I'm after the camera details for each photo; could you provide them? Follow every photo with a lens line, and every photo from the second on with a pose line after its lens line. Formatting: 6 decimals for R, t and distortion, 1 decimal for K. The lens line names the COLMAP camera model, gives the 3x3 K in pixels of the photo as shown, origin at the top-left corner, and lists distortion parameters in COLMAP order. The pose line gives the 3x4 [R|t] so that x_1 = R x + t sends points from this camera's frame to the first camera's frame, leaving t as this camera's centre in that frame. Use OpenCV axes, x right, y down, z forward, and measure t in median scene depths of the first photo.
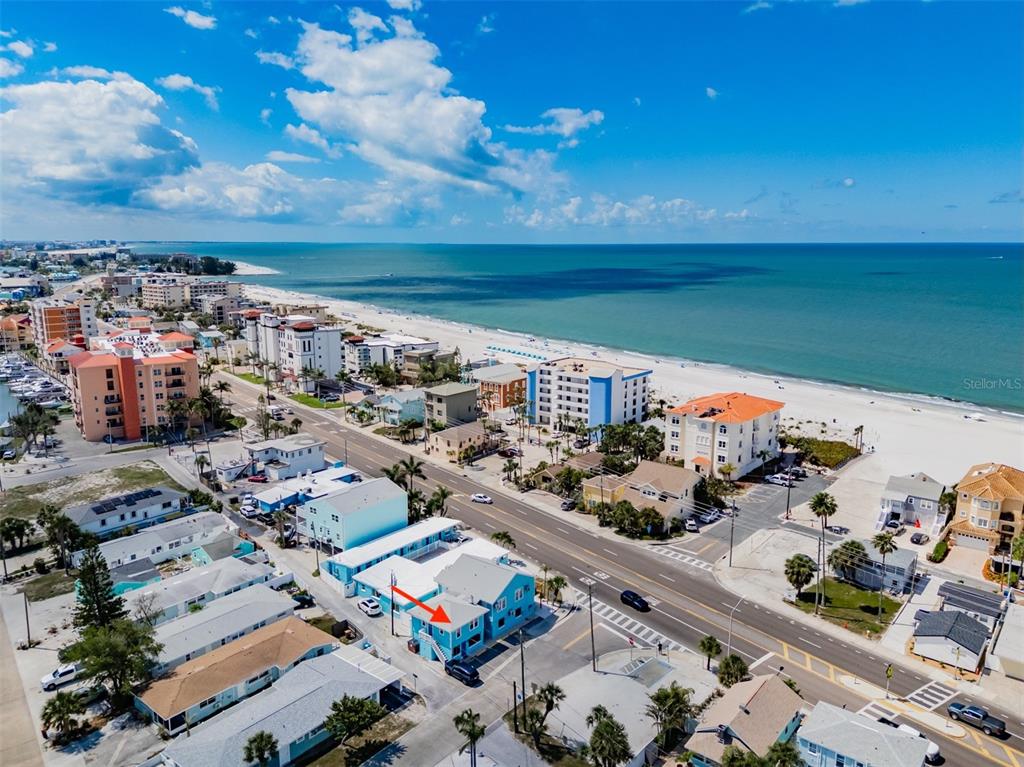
lens RADIAL K [[727.6, 0, 525.4], [0, 727.6, 380.6], [0, 0, 1]] dist [0.050199, -0.035619]
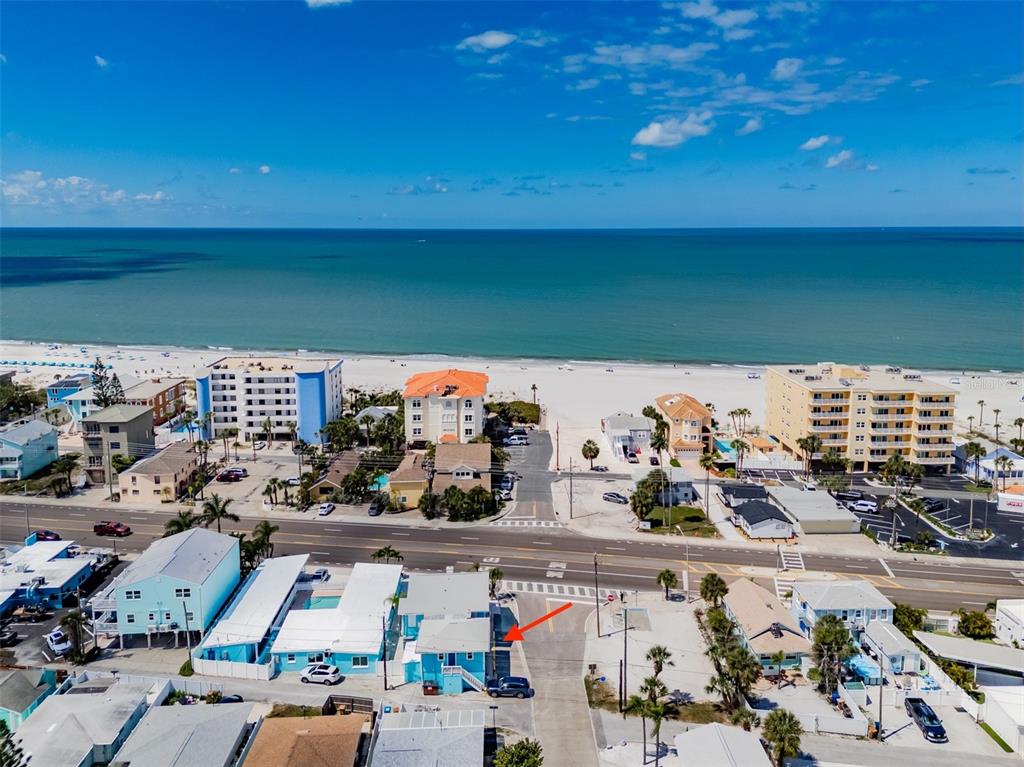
lens RADIAL K [[741.2, 0, 512.7], [0, 741.2, 330.3], [0, 0, 1]] dist [0.074717, -0.080586]
pose [[0.750682, -0.089986, 0.654507, -0.378345], [0.122462, 0.992465, -0.004006, -0.026817], [-0.649214, 0.083159, 0.756046, 0.139327]]
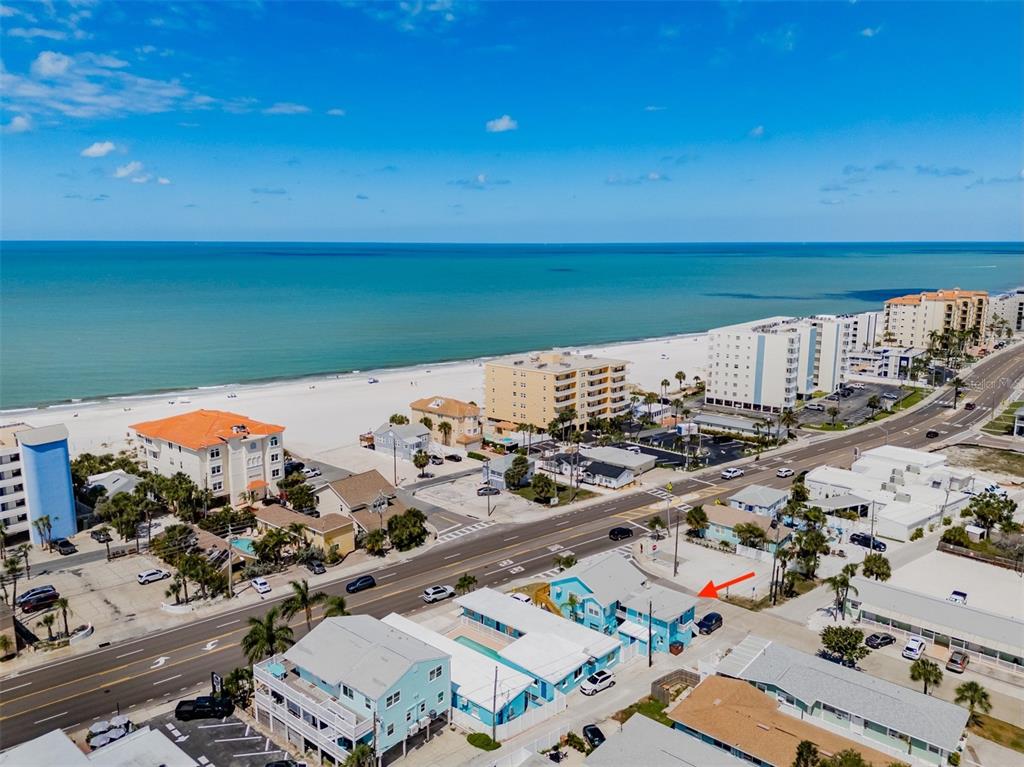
lens RADIAL K [[749.0, 0, 512.0], [0, 749.0, 383.5], [0, 0, 1]] dist [0.000505, -0.000844]
pose [[0.023851, -0.184231, 0.982593, -0.649303], [0.180464, 0.967520, 0.177024, -0.119118], [-0.983292, 0.173100, 0.056324, 0.643286]]
